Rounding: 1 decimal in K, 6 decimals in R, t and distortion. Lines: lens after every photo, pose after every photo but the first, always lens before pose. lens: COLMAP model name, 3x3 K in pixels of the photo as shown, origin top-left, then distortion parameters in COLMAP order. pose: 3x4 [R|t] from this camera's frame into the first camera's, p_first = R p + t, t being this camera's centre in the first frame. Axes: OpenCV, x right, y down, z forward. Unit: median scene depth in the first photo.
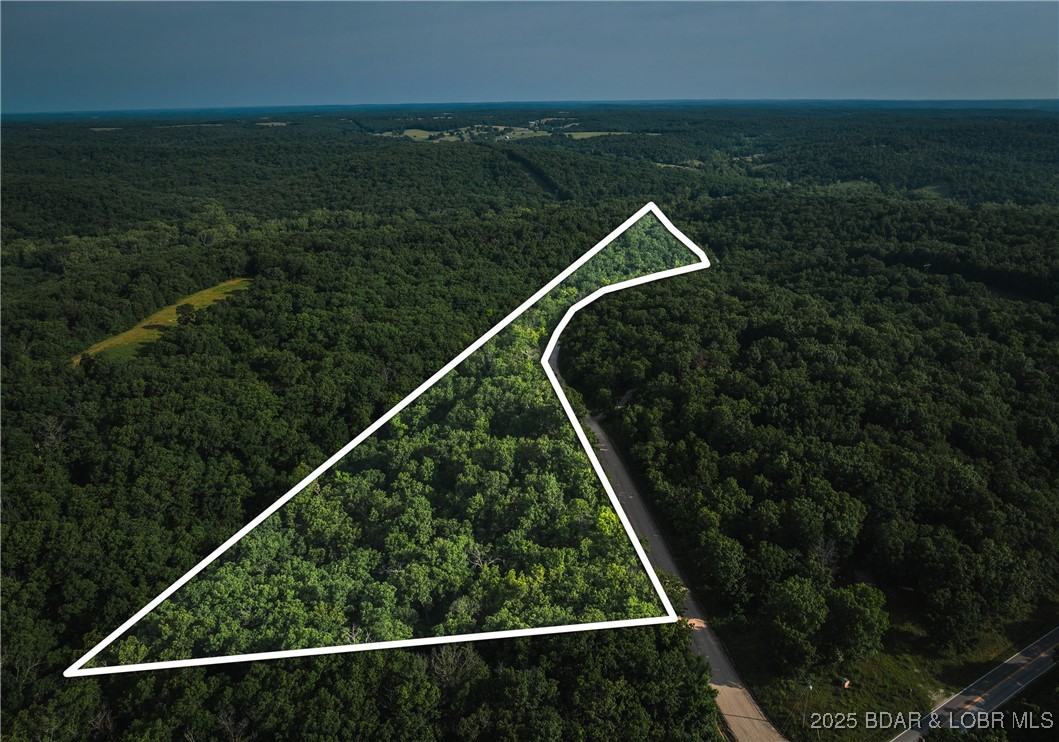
lens RADIAL K [[760.7, 0, 526.0], [0, 760.7, 372.1], [0, 0, 1]] dist [-0.034840, -0.014680]
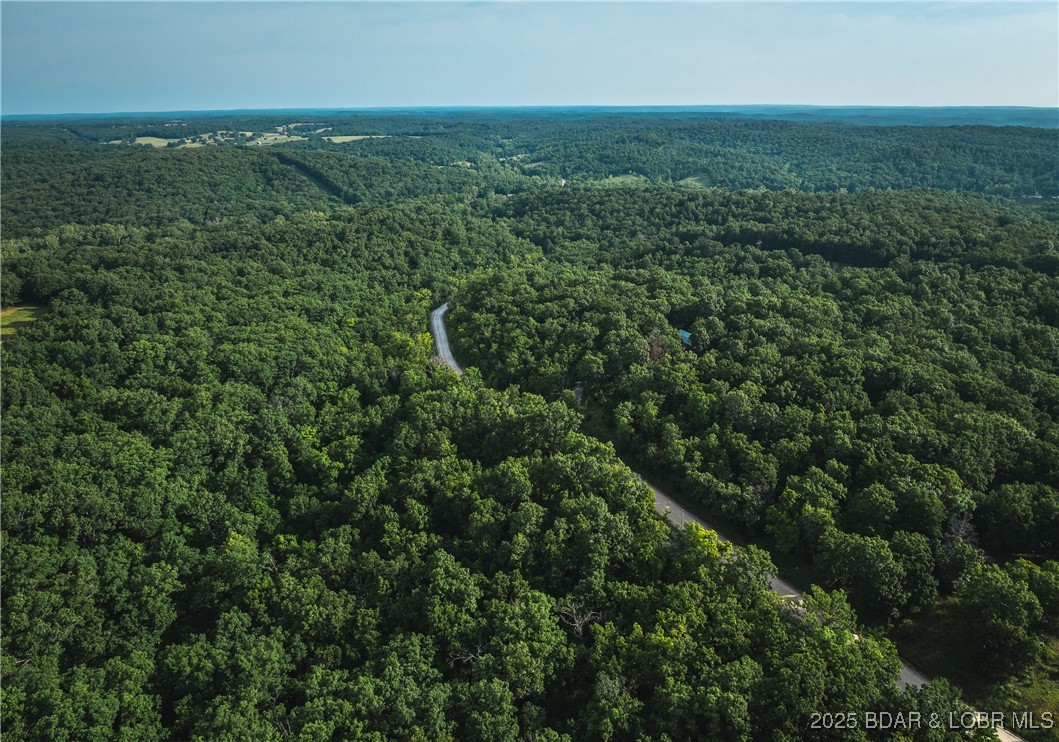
lens RADIAL K [[760.7, 0, 534.9], [0, 760.7, 366.4], [0, 0, 1]] dist [-0.034840, -0.014680]
pose [[0.942197, -0.103517, 0.318668, -0.090344], [0.108830, 0.994060, 0.001137, -0.004302], [-0.316892, 0.033609, 0.947866, 0.075398]]
